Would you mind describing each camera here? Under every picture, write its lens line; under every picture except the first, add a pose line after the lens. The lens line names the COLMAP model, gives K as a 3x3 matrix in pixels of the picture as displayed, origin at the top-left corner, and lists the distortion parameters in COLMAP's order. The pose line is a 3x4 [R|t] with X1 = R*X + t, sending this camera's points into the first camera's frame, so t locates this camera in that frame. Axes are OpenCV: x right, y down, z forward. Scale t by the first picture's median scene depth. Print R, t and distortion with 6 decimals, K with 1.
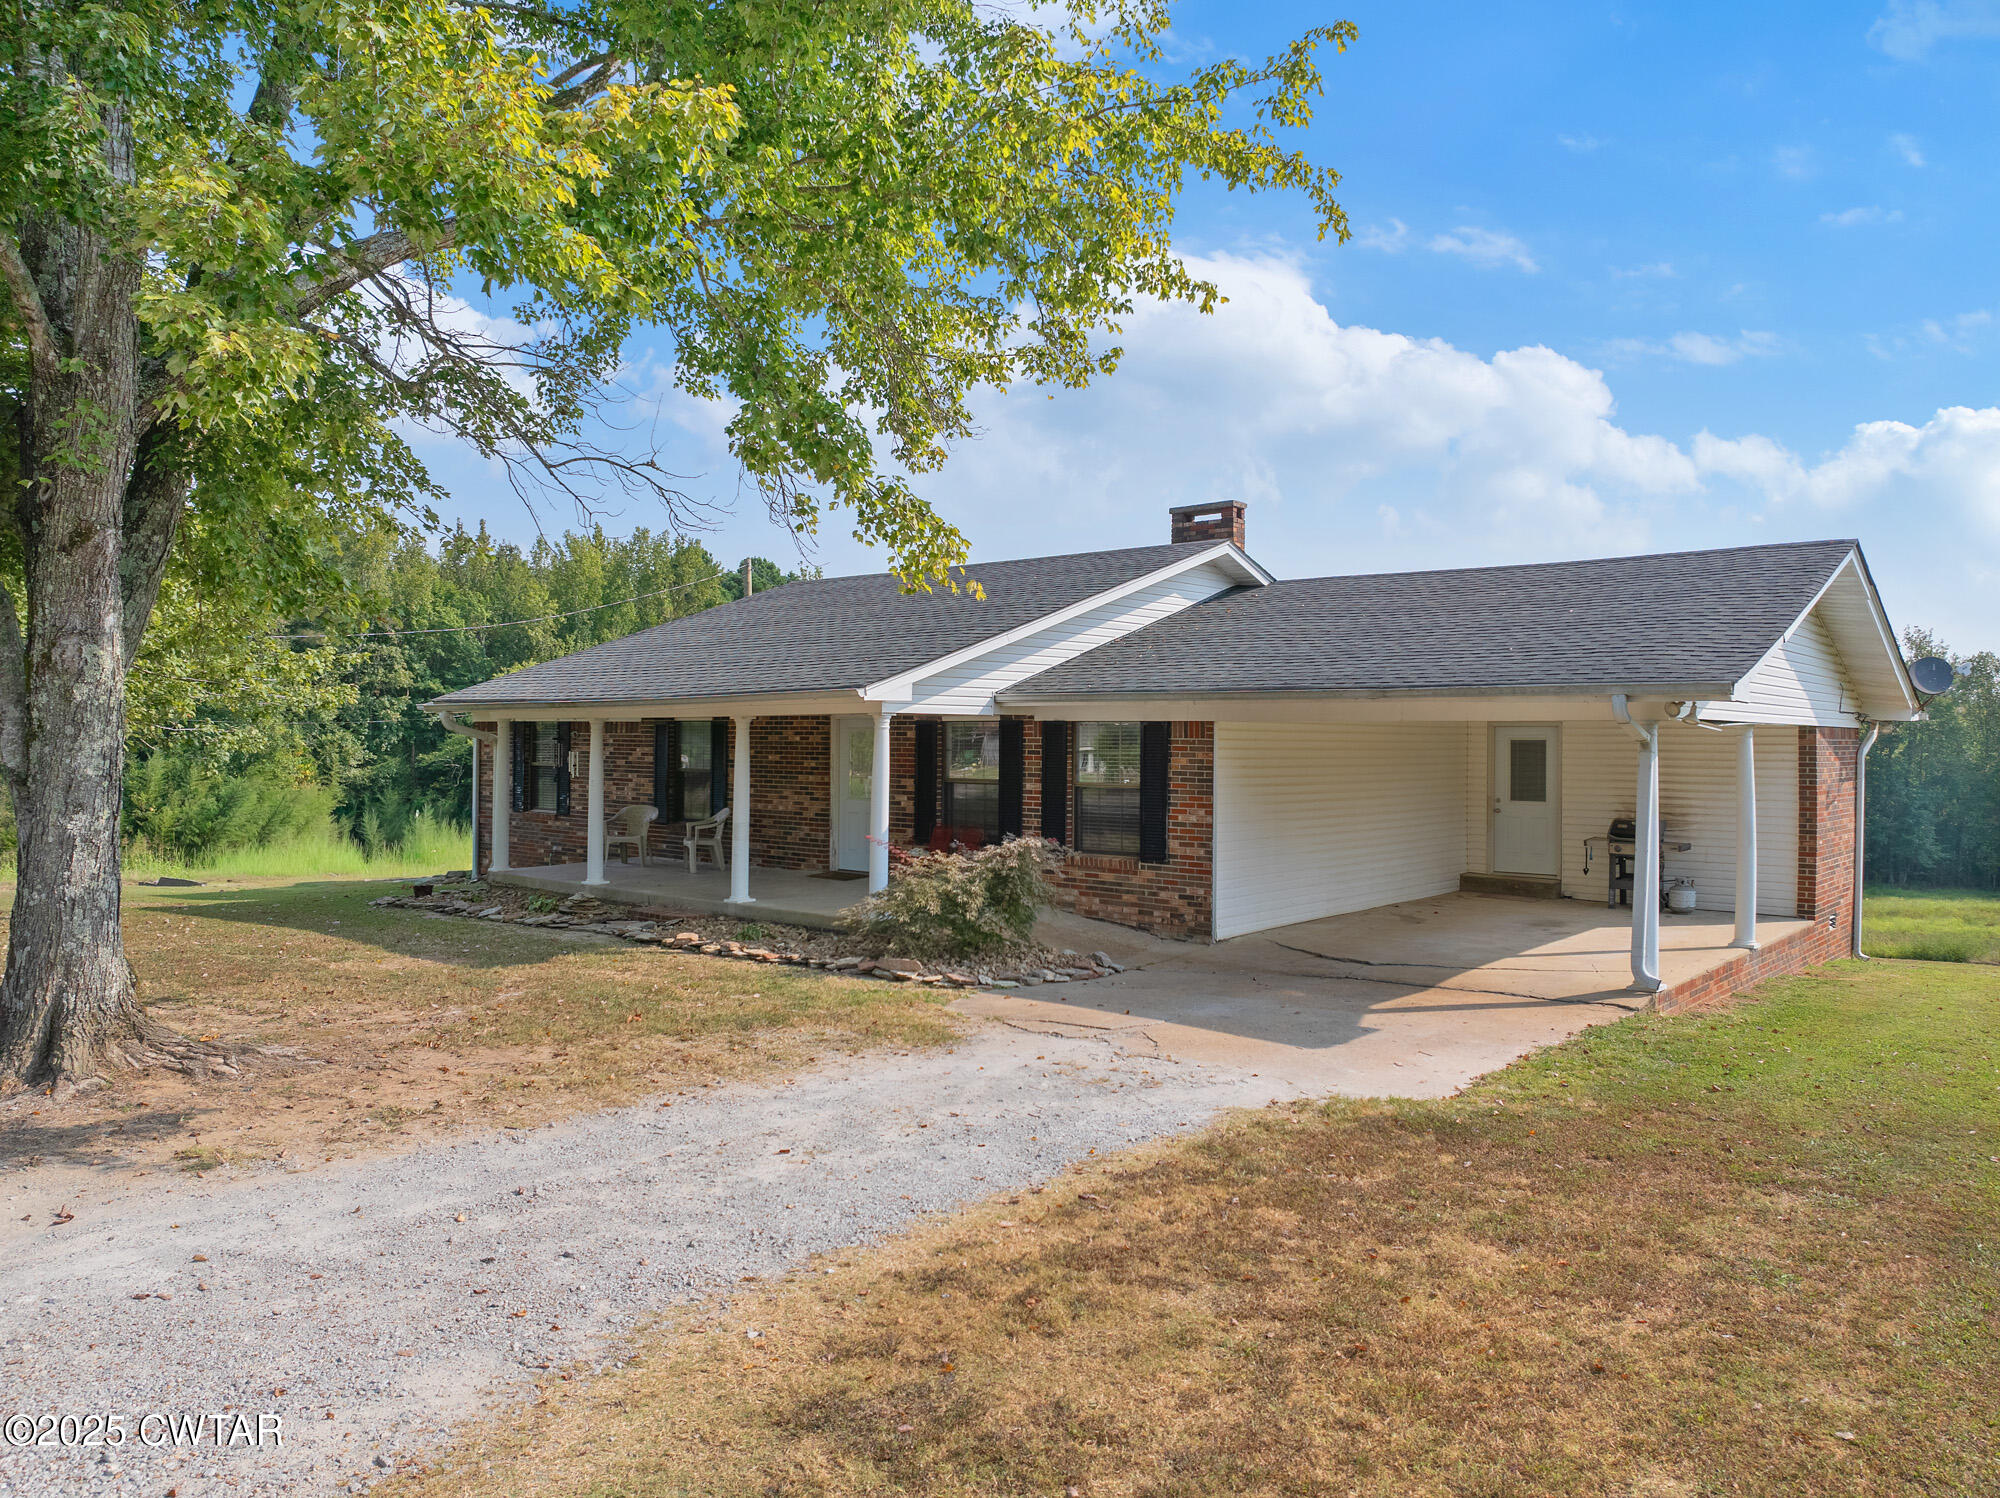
lens RADIAL K [[1394.0, 0, 1000.0], [0, 1394.0, 749.0], [0, 0, 1]] dist [-0.039131, -0.005410]
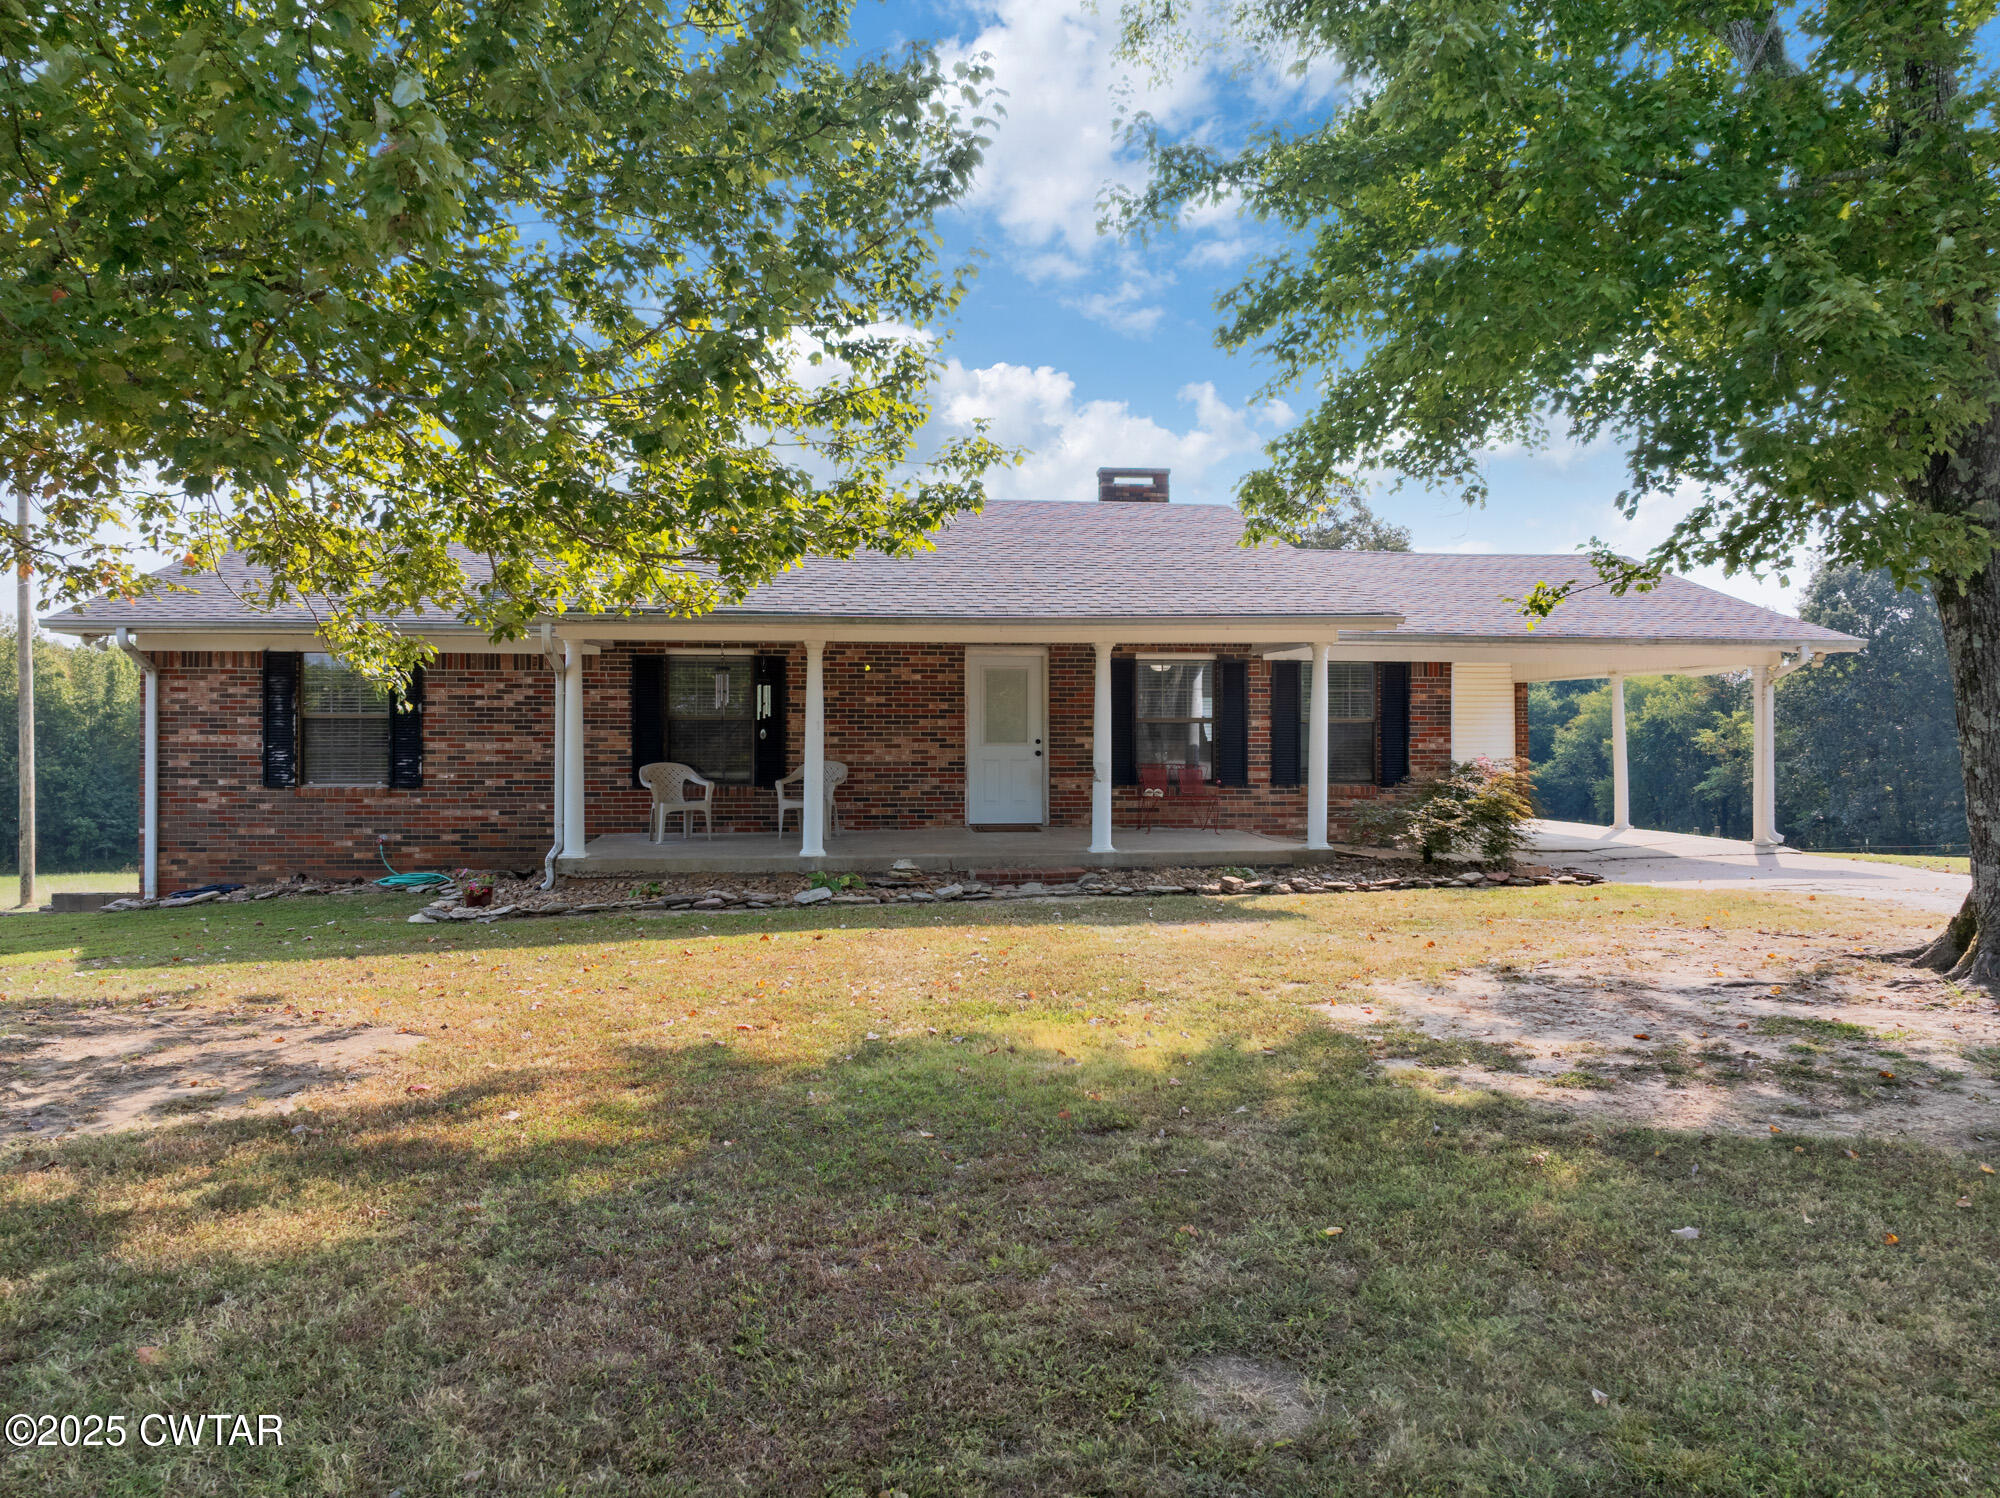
lens RADIAL K [[1394.0, 0, 1000.0], [0, 1394.0, 749.0], [0, 0, 1]] dist [-0.039131, -0.005410]
pose [[0.674200, -0.010985, 0.738467, -0.761260], [0.011135, 0.999927, 0.004708, 0.034199], [-0.738464, 0.005048, 0.674273, 0.388979]]
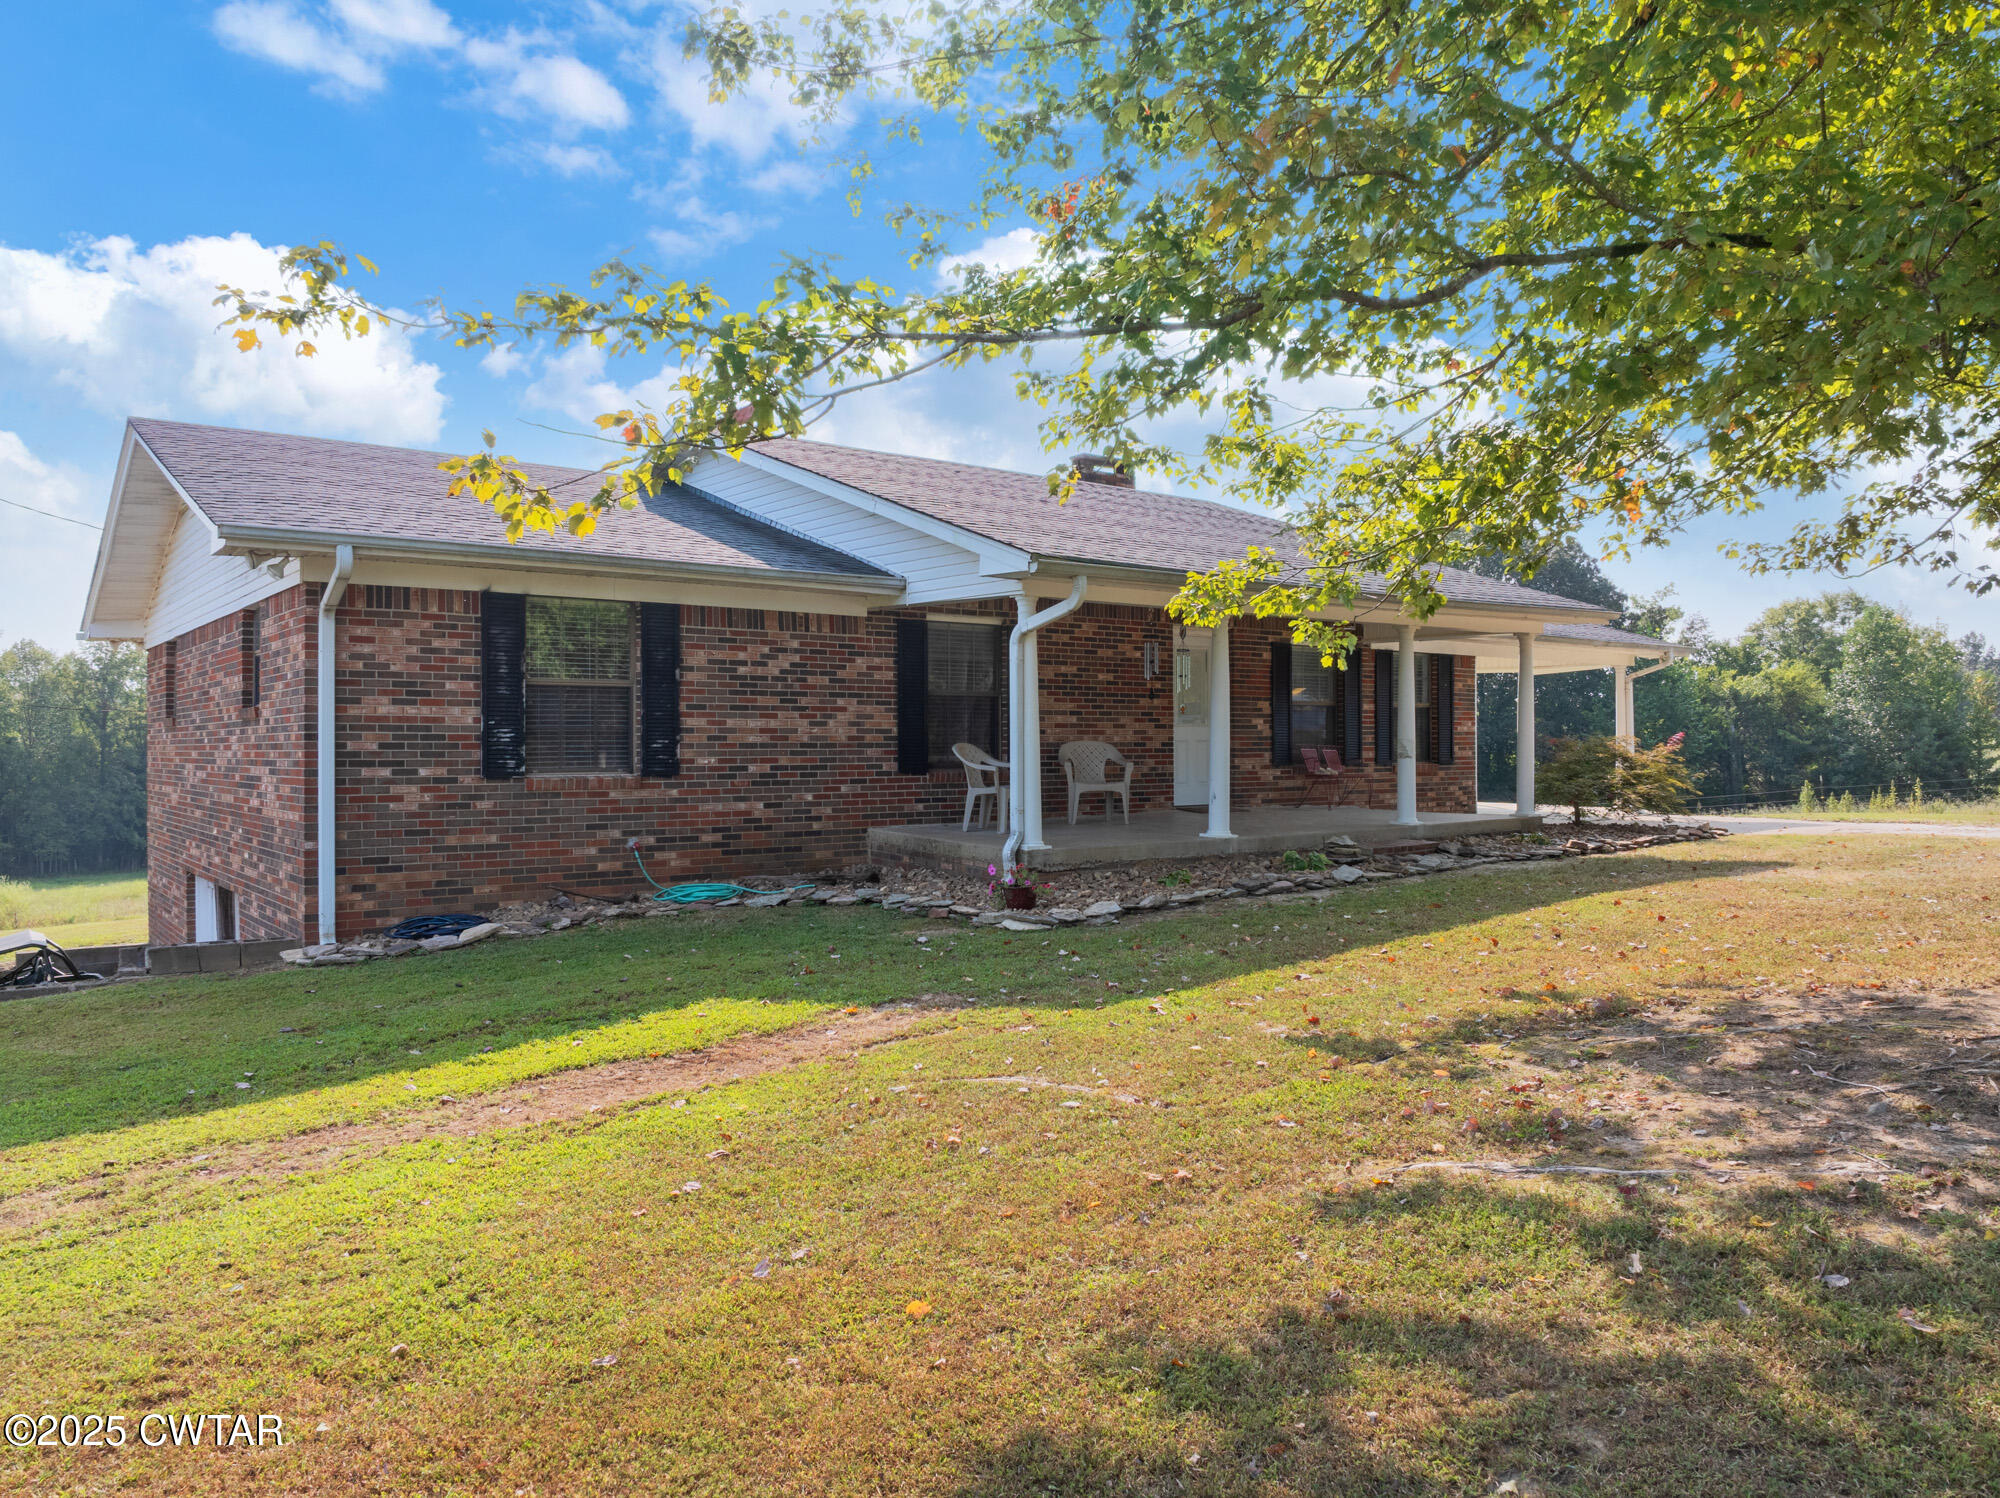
lens RADIAL K [[1394.0, 0, 1000.0], [0, 1394.0, 749.0], [0, 0, 1]] dist [-0.039131, -0.005410]
pose [[0.201802, -0.015758, 0.979299, -0.994642], [0.009745, 0.999853, 0.014080, 0.036994], [-0.979378, 0.006702, 0.201926, 0.930679]]
